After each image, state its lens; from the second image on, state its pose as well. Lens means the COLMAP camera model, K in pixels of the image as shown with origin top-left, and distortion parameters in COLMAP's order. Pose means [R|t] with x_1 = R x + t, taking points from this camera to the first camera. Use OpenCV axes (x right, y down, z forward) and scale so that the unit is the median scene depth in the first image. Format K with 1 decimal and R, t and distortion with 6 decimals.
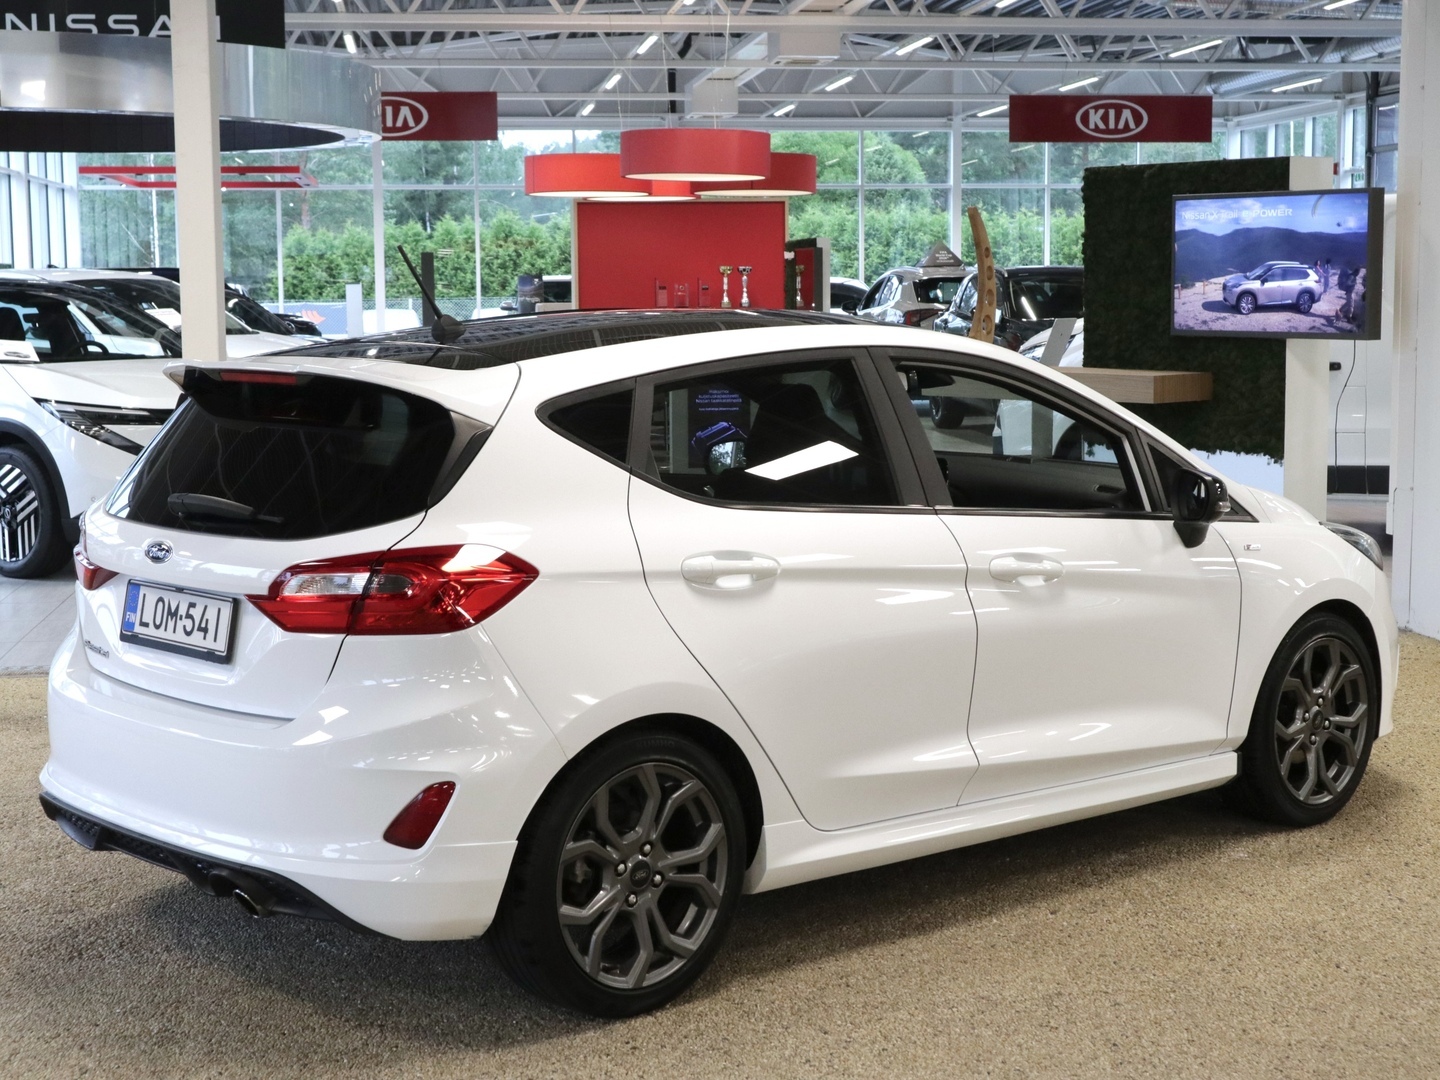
lens RADIAL K [[2070.2, 0, 720.0], [0, 2070.2, 540.0], [0, 0, 1]] dist [-0.266155, -0.006950]
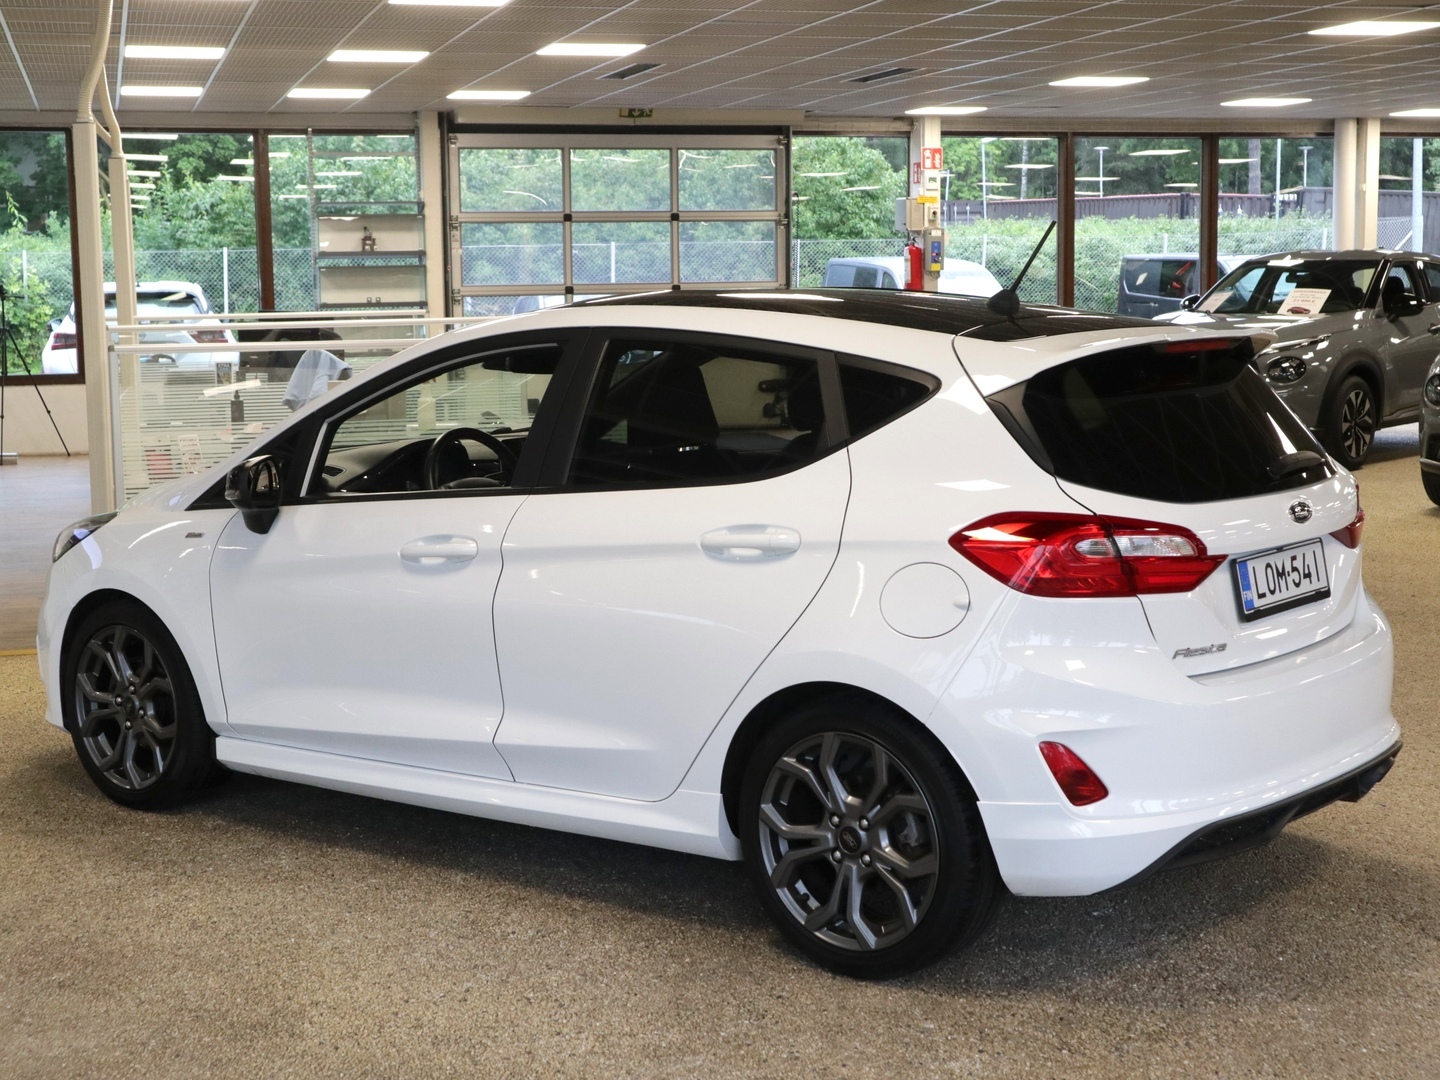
lens RADIAL K [[2026.4, 0, 720.0], [0, 2026.4, 540.0], [0, 0, 1]] dist [-0.013817, -0.014396]
pose [[-0.081589, -0.126667, 0.988584, -1.248886], [0.117154, 0.983796, 0.135723, -0.152217], [-0.989757, 0.126890, -0.065428, 1.332182]]
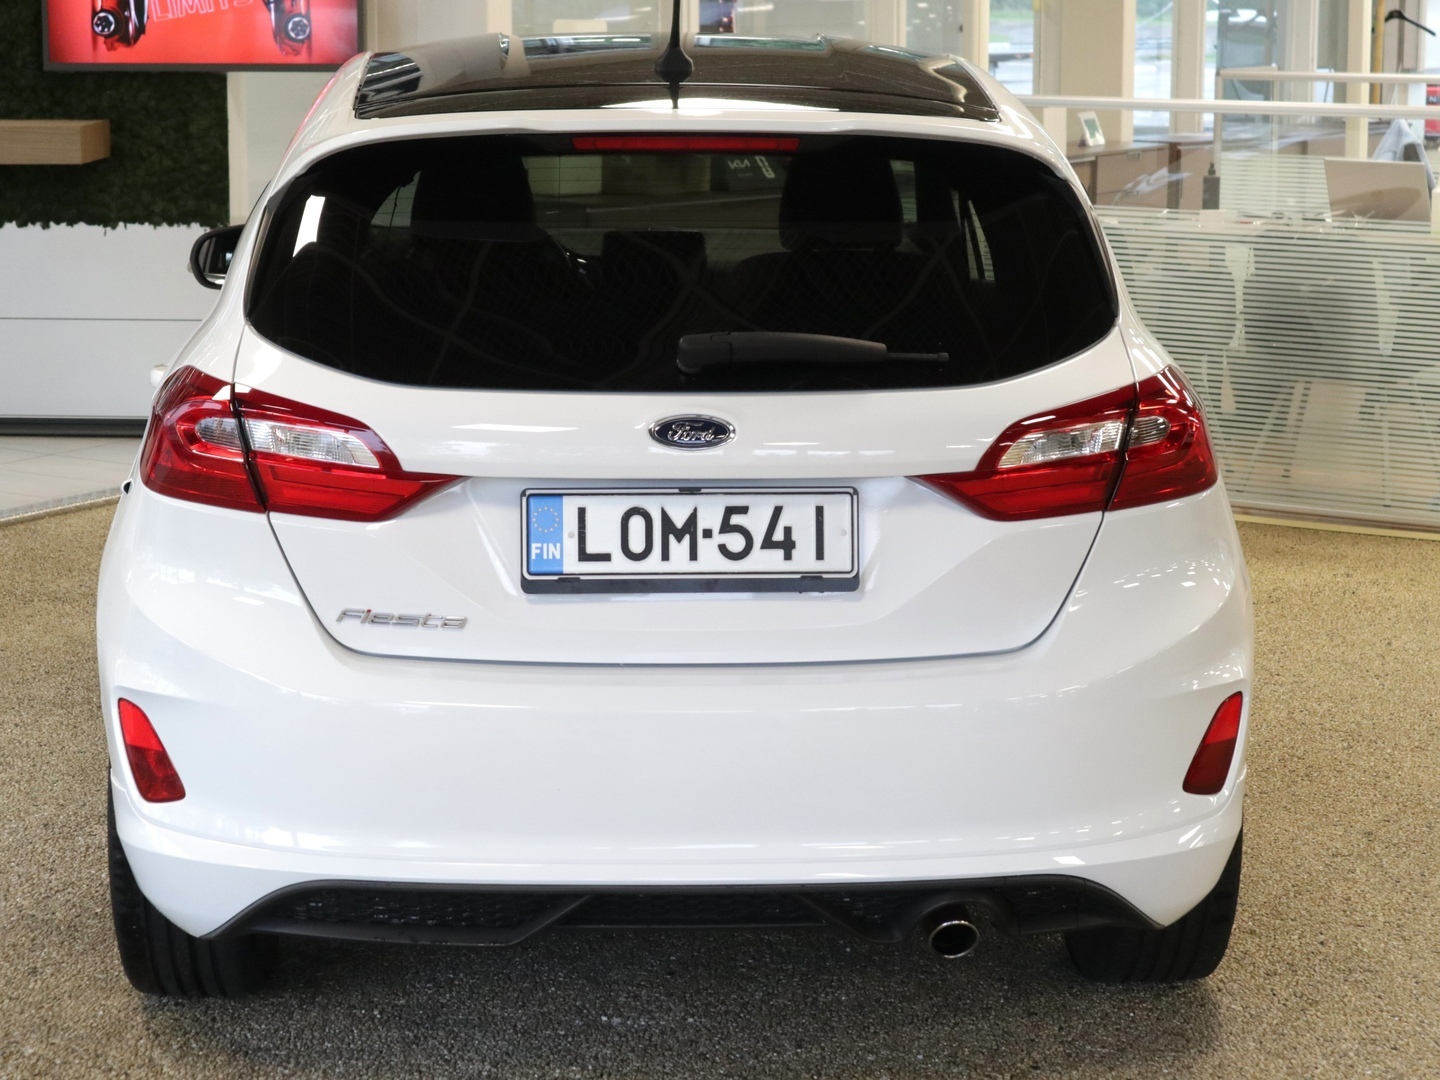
lens RADIAL K [[2603.9, 0, 720.0], [0, 2603.9, 540.0], [0, 0, 1]] dist [-0.030756, 0.013062]
pose [[0.686280, -0.132554, 0.715157, -0.815538], [0.075627, 0.990928, 0.111096, -0.046784], [-0.723395, -0.022158, 0.690079, 0.441753]]
